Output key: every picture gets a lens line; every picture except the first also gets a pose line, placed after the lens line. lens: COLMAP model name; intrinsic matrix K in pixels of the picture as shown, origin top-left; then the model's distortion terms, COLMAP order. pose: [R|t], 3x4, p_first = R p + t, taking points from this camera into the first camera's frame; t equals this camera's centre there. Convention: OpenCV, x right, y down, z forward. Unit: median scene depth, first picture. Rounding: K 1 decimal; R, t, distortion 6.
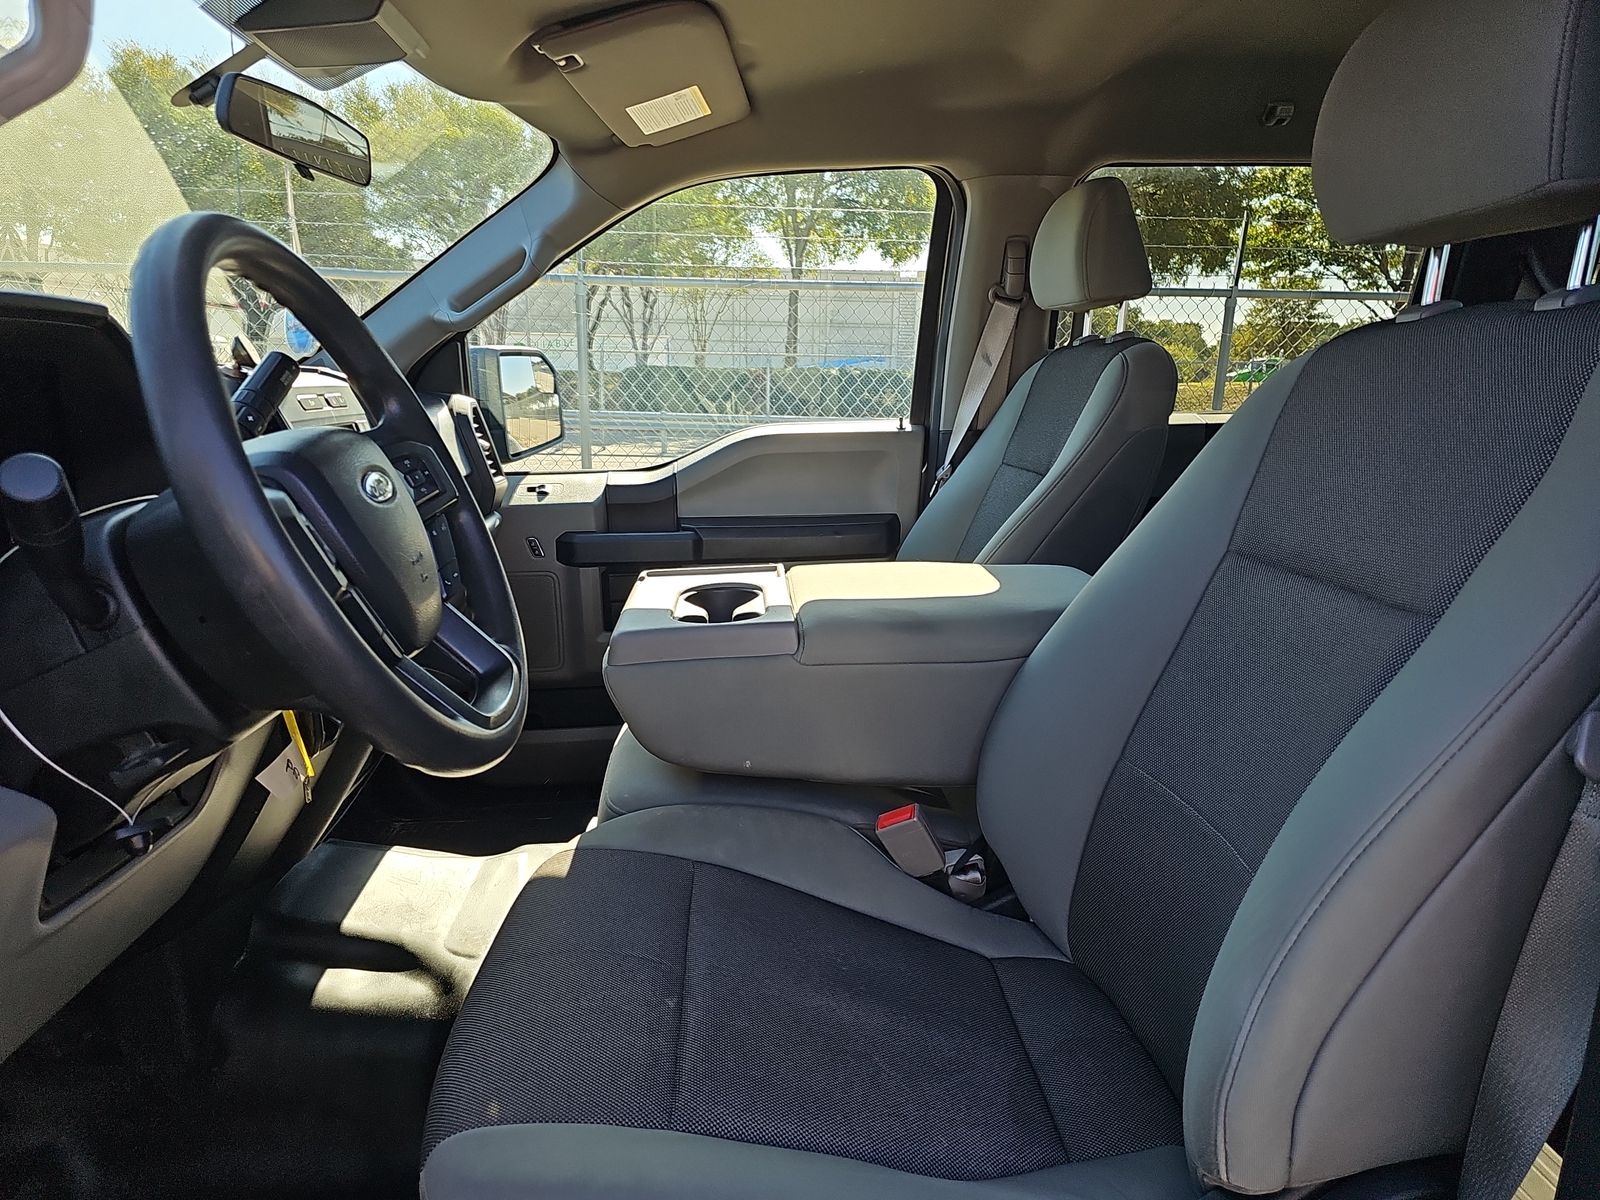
lens RADIAL K [[1073.9, 0, 820.5], [0, 1073.9, 590.3], [0, 0, 1]] dist [0.033279, -0.023044]
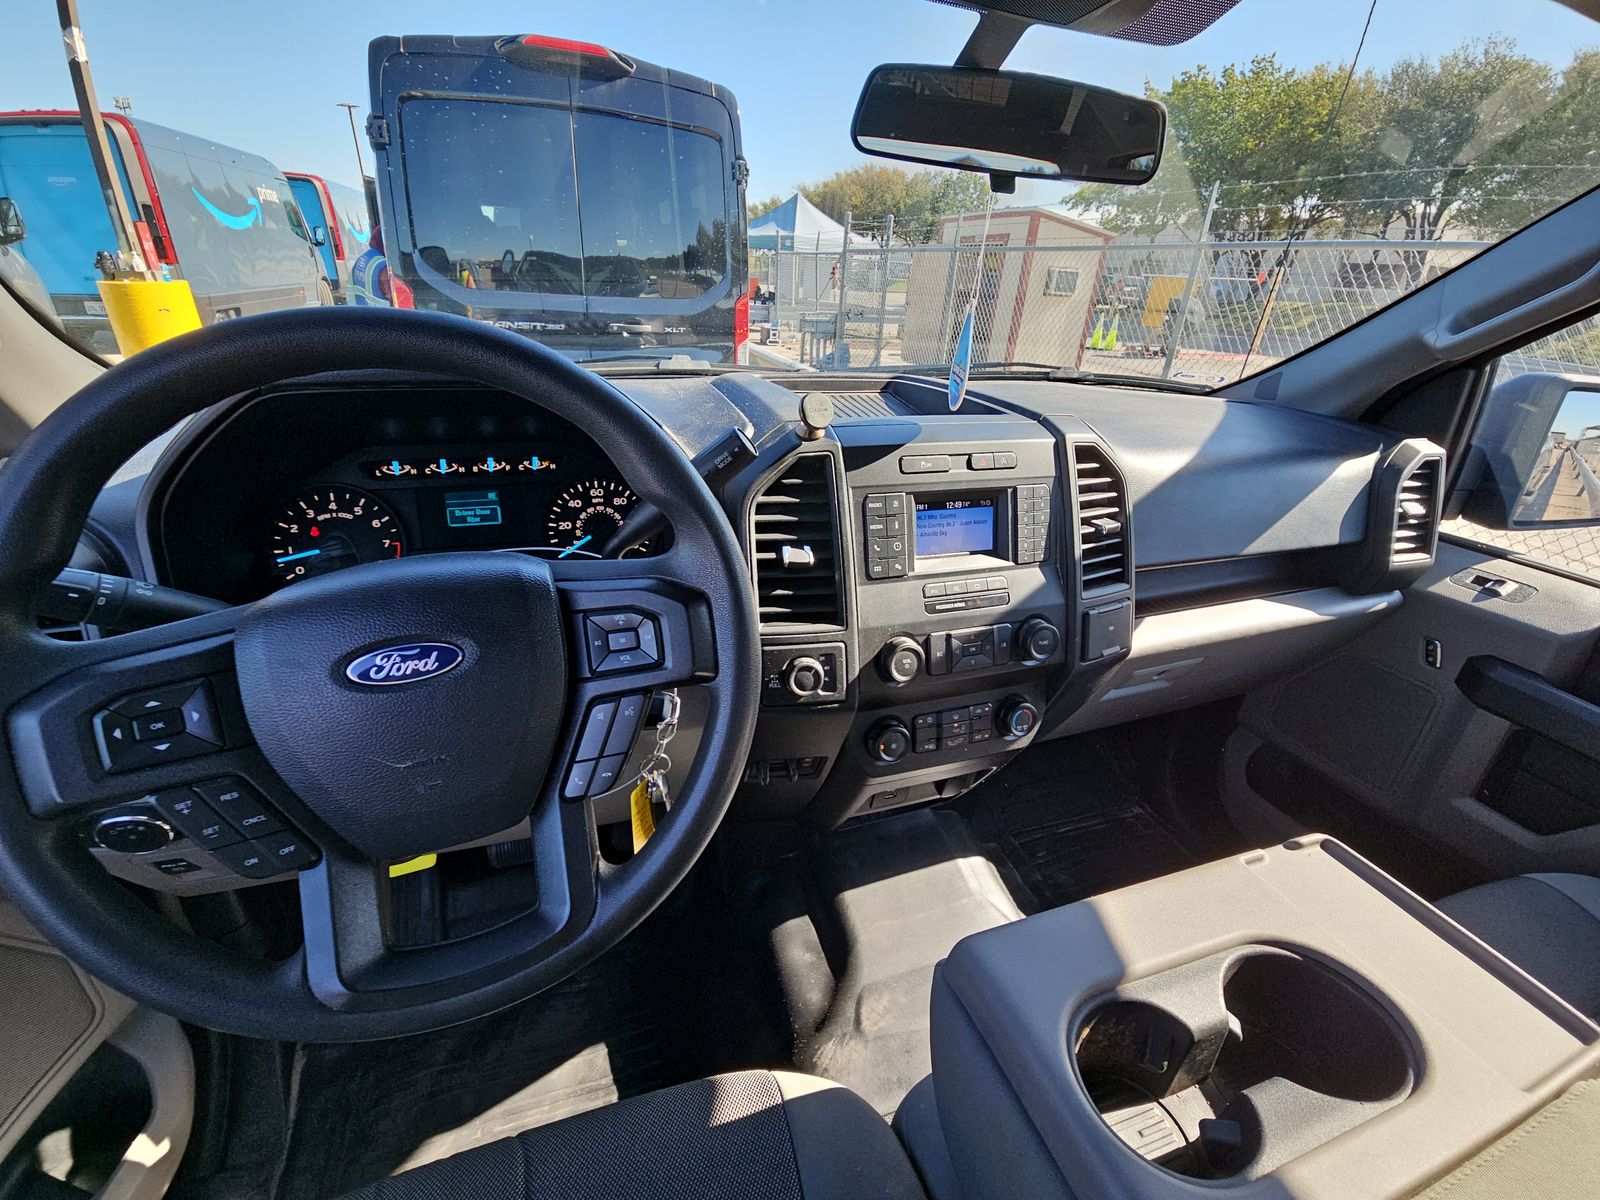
lens RADIAL K [[667.4, 0, 791.8], [0, 667.4, 584.9], [0, 0, 1]] dist [0.014873, 0.001161]
pose [[0.256210, 0.391723, -0.883691, 0.025656], [-0.233110, 0.912263, 0.336803, -0.138948], [0.938092, 0.119705, 0.325046, 0.404400]]
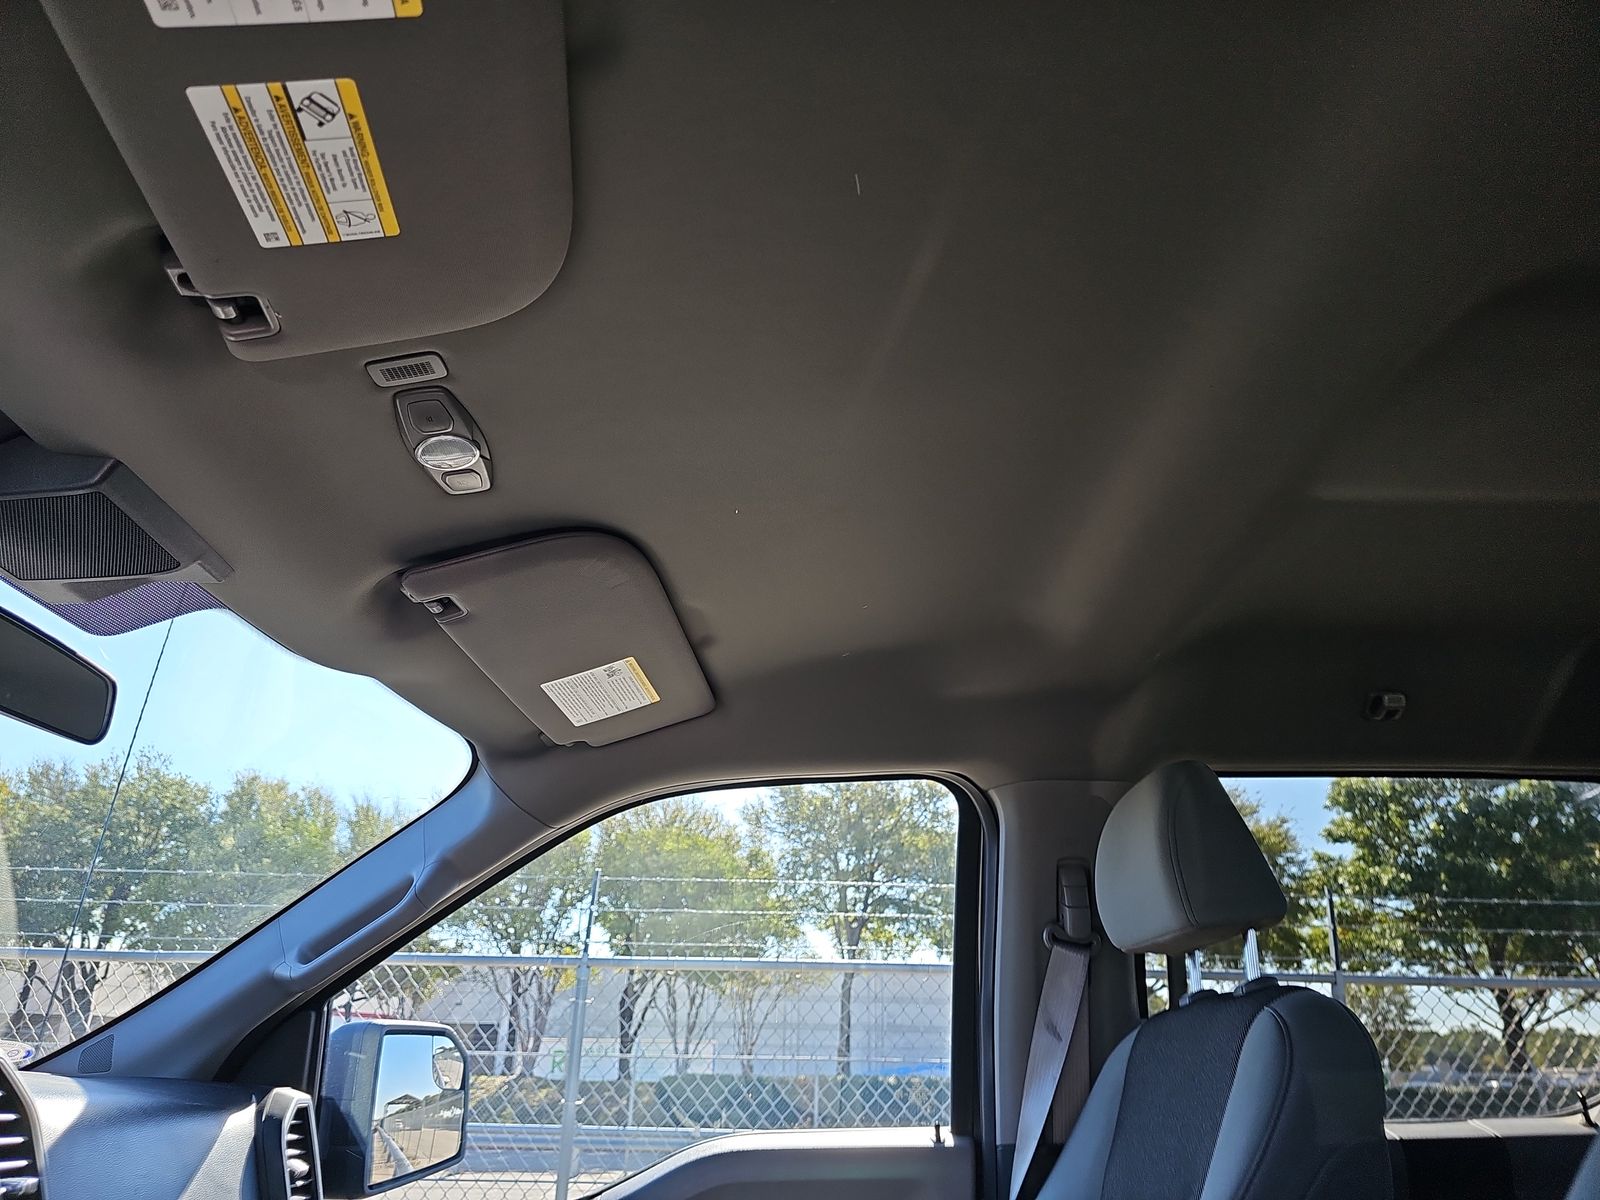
lens RADIAL K [[1073.9, 0, 788.7], [0, 1073.9, 594.1], [0, 0, 1]] dist [0.033279, -0.023044]
pose [[0.997134, -0.033708, -0.067727, 0.042462], [-0.012249, 0.811501, -0.584223, -0.034717], [0.074654, 0.583379, 0.808762, 0.265409]]
